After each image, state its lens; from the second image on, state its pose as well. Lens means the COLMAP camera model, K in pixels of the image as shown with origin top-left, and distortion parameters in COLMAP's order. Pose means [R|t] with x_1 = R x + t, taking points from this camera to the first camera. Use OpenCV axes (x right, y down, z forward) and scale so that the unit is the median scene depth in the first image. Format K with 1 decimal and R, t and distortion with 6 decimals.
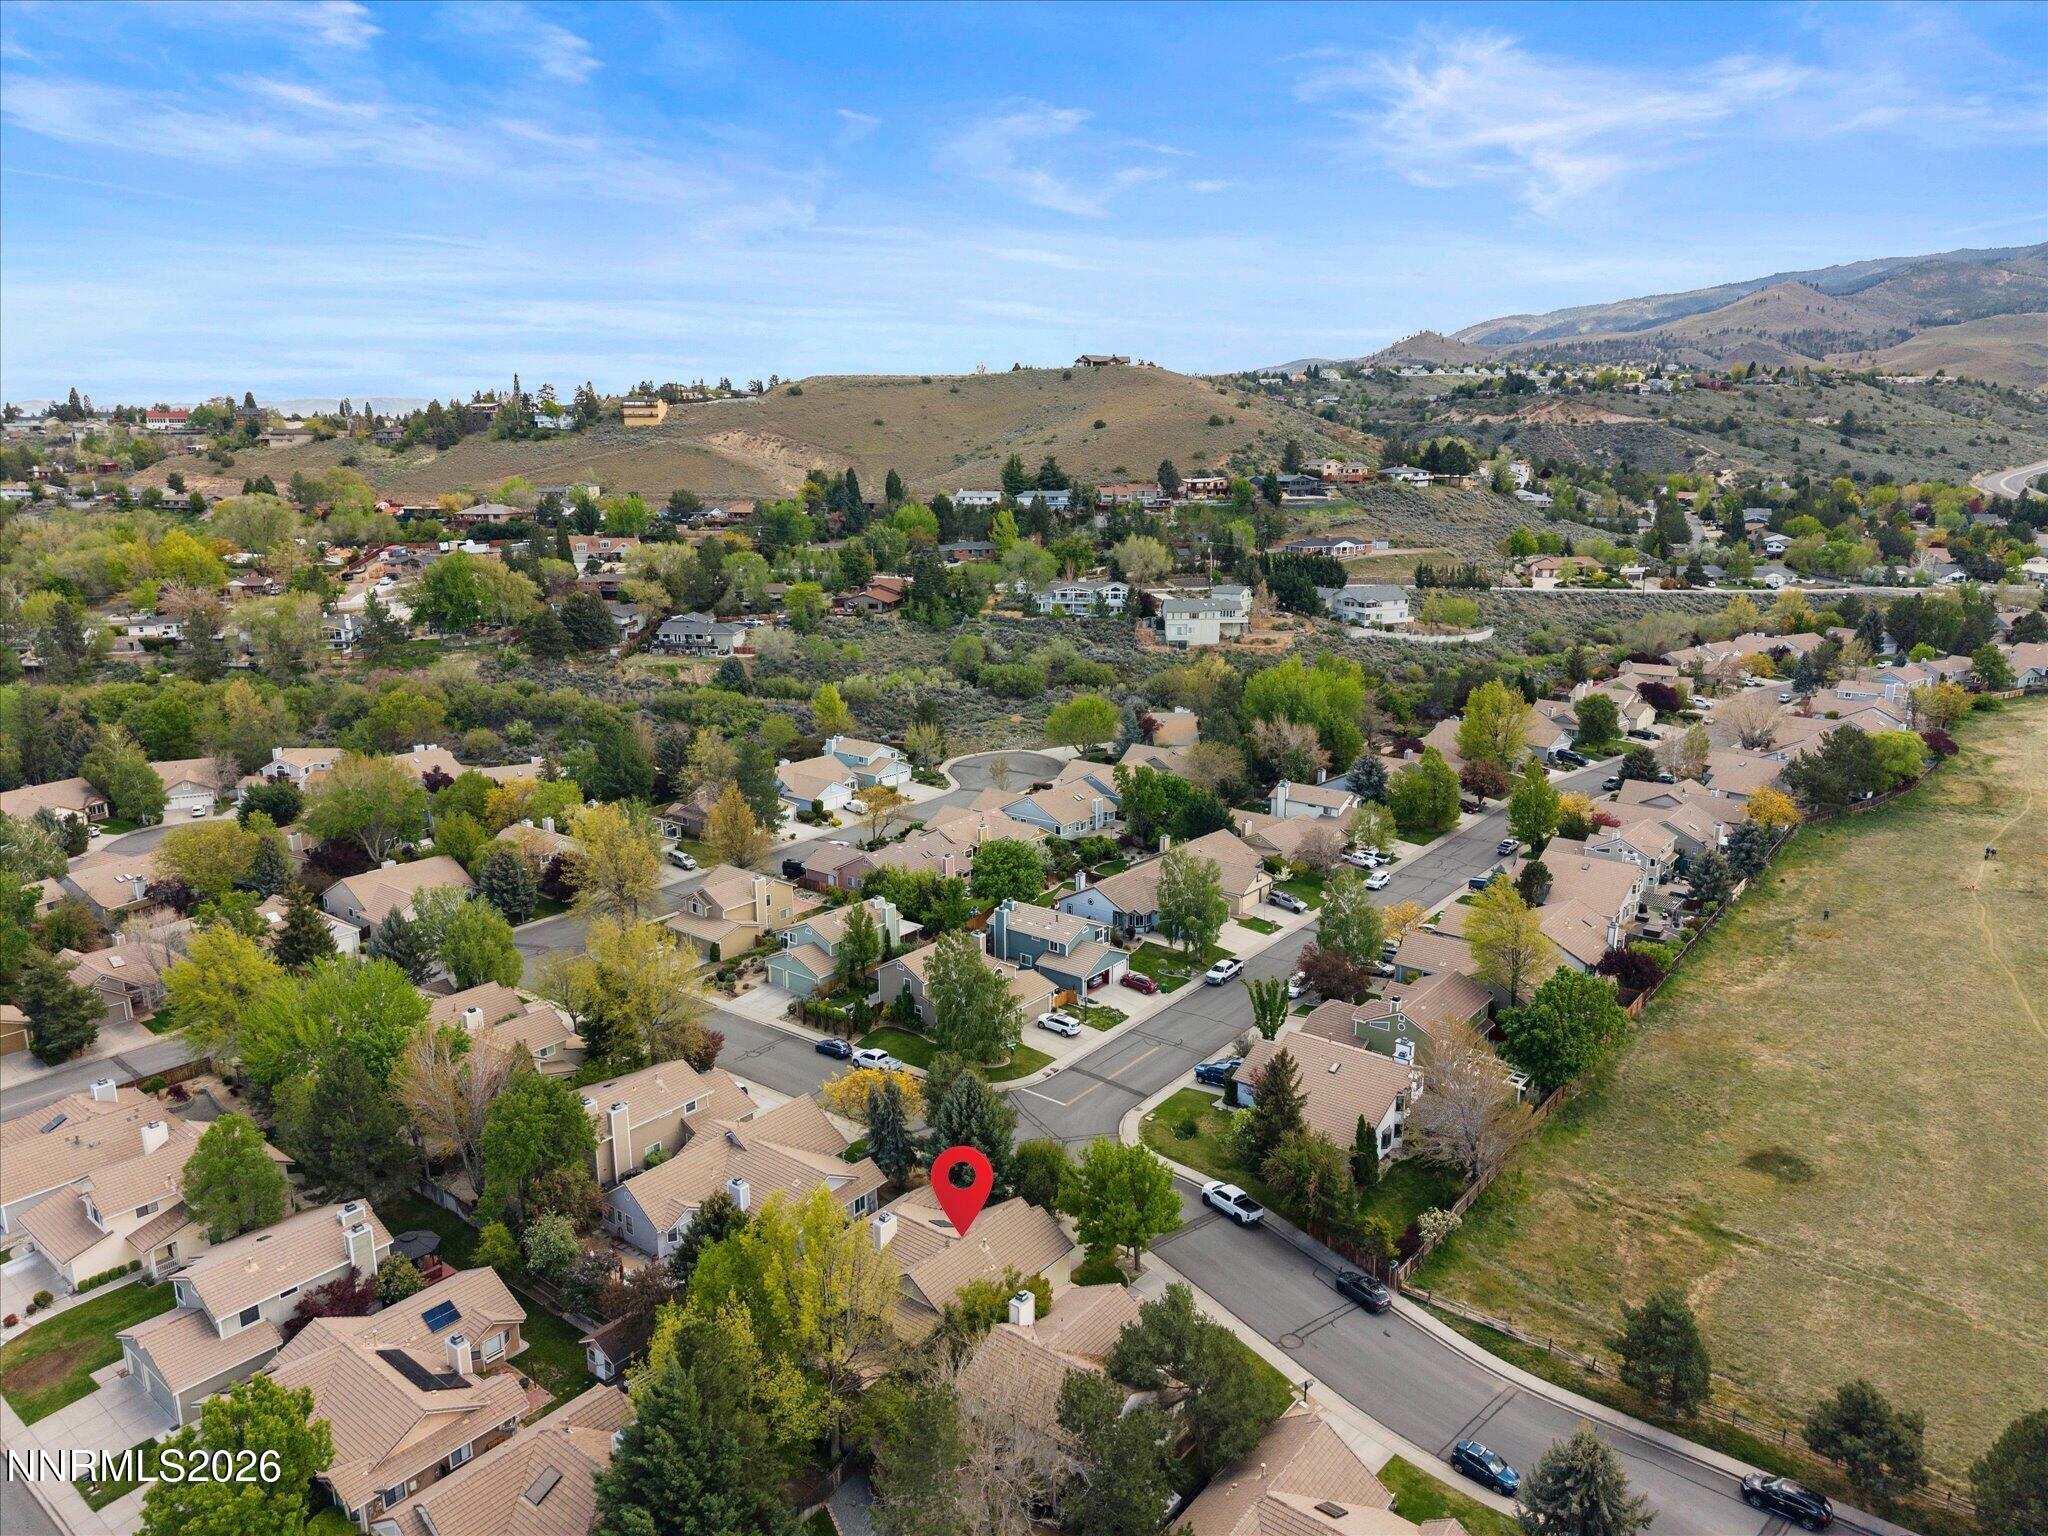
lens RADIAL K [[1376.6, 0, 1029.4], [0, 1376.6, 765.5], [0, 0, 1]] dist [0.033299, -0.028554]
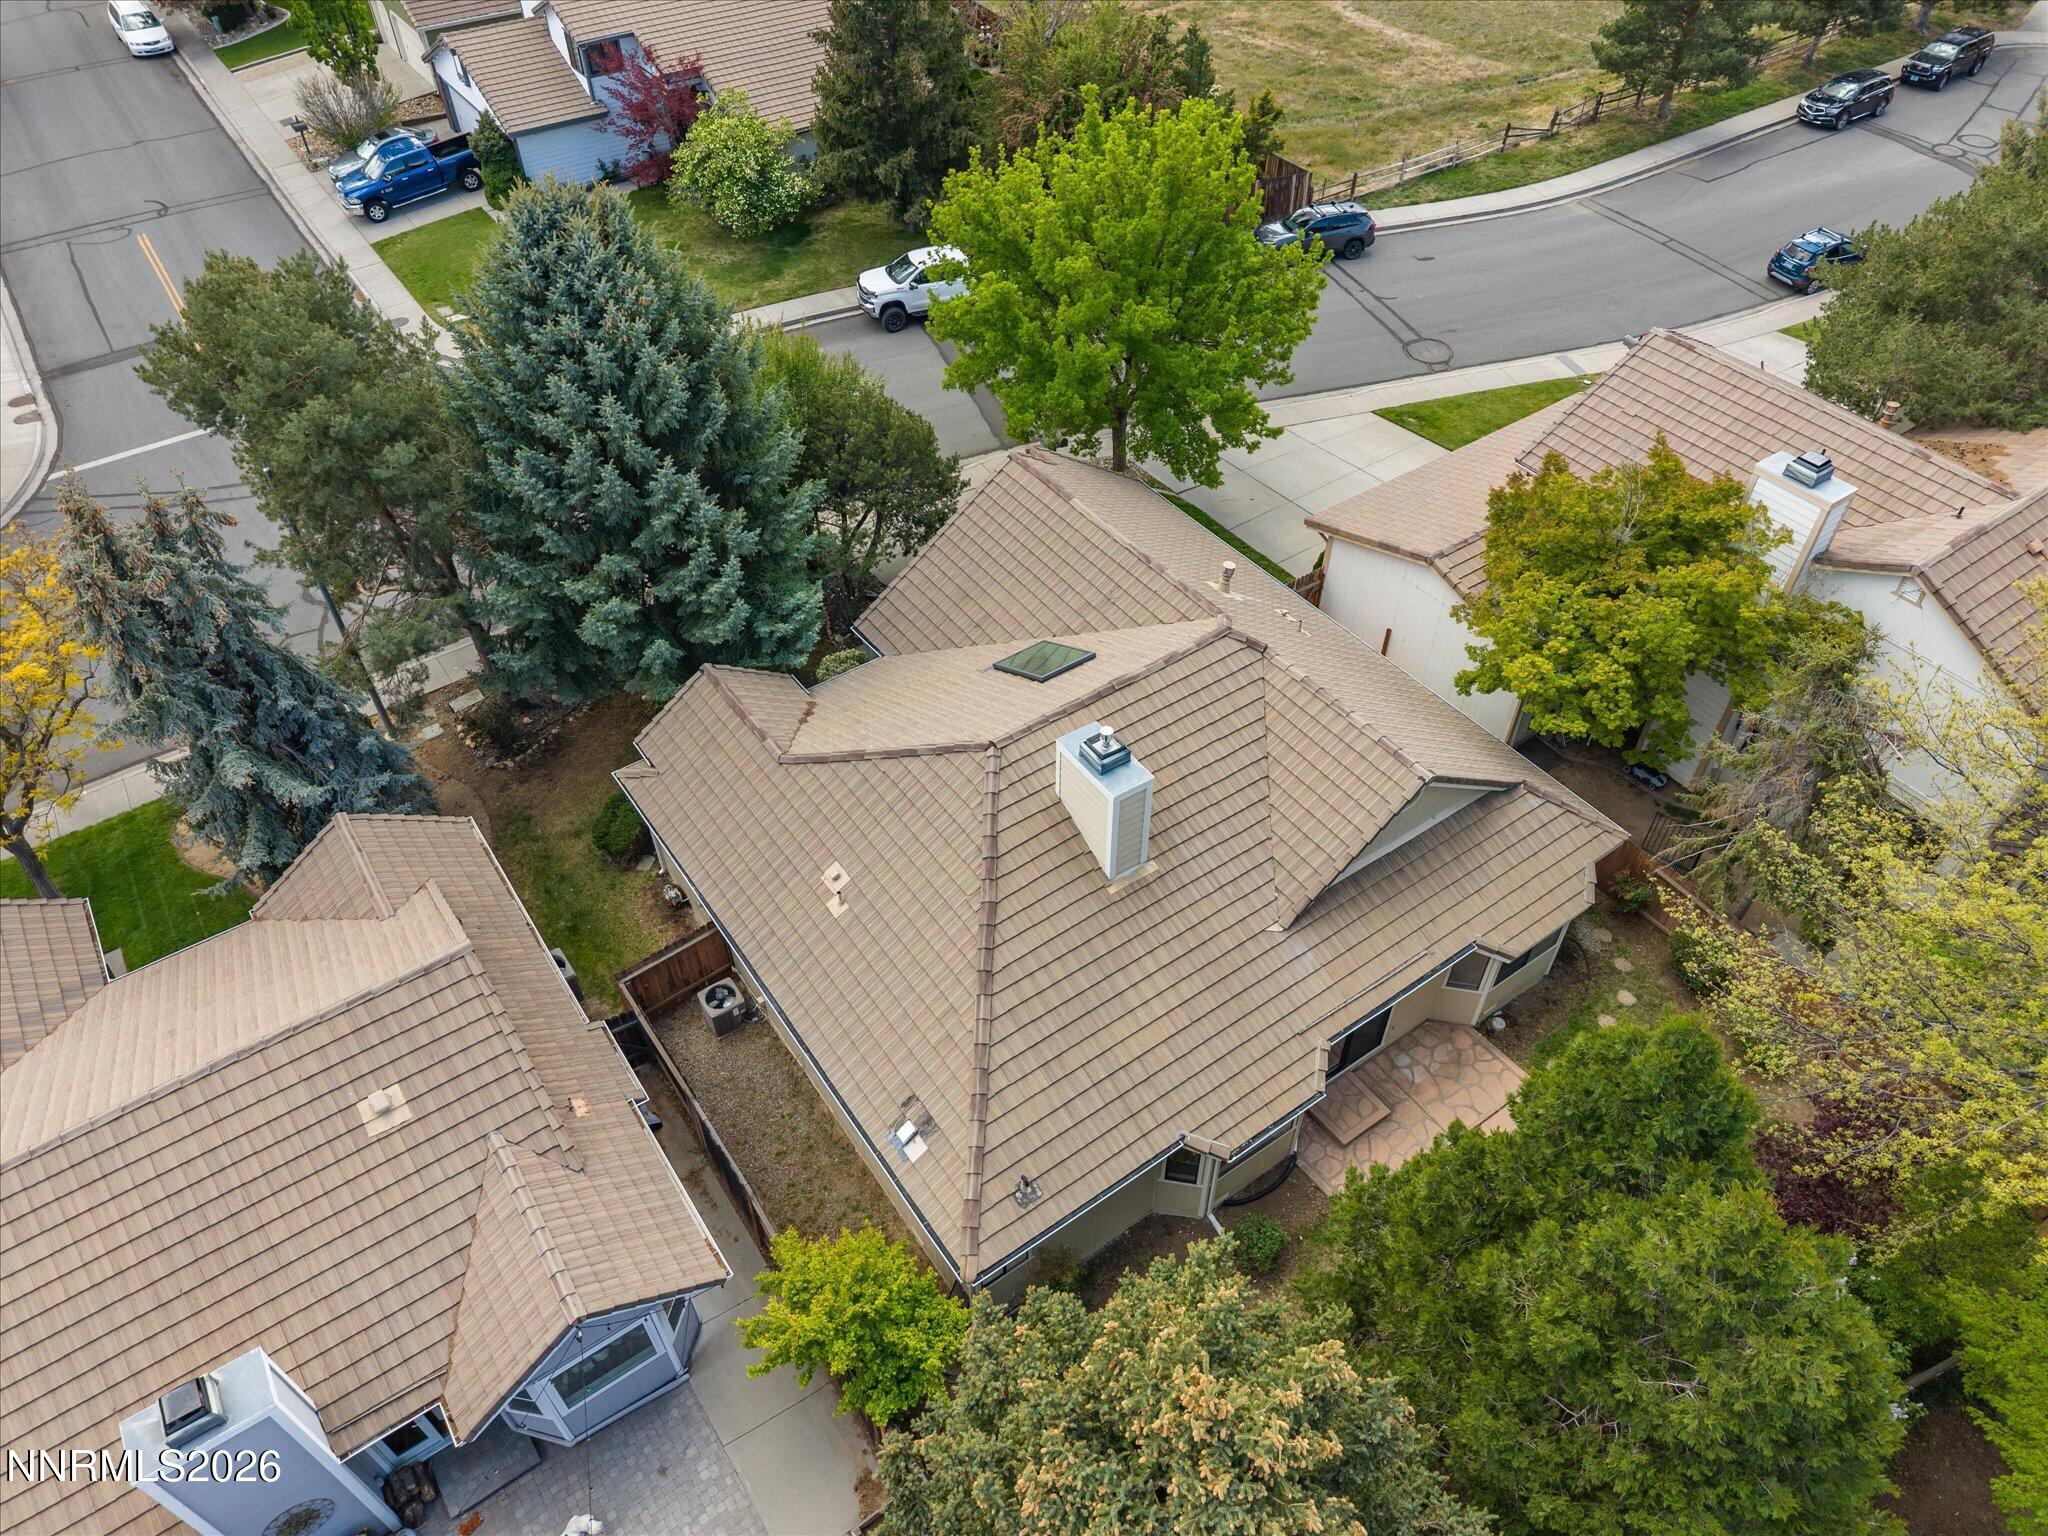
lens RADIAL K [[1376.6, 0, 1029.4], [0, 1376.6, 765.5], [0, 0, 1]] dist [0.033299, -0.028554]
pose [[0.288287, -0.676712, 0.677460, -0.186142], [0.225501, 0.735578, 0.638806, 0.130518], [-0.930613, -0.031392, 0.364657, 0.662851]]
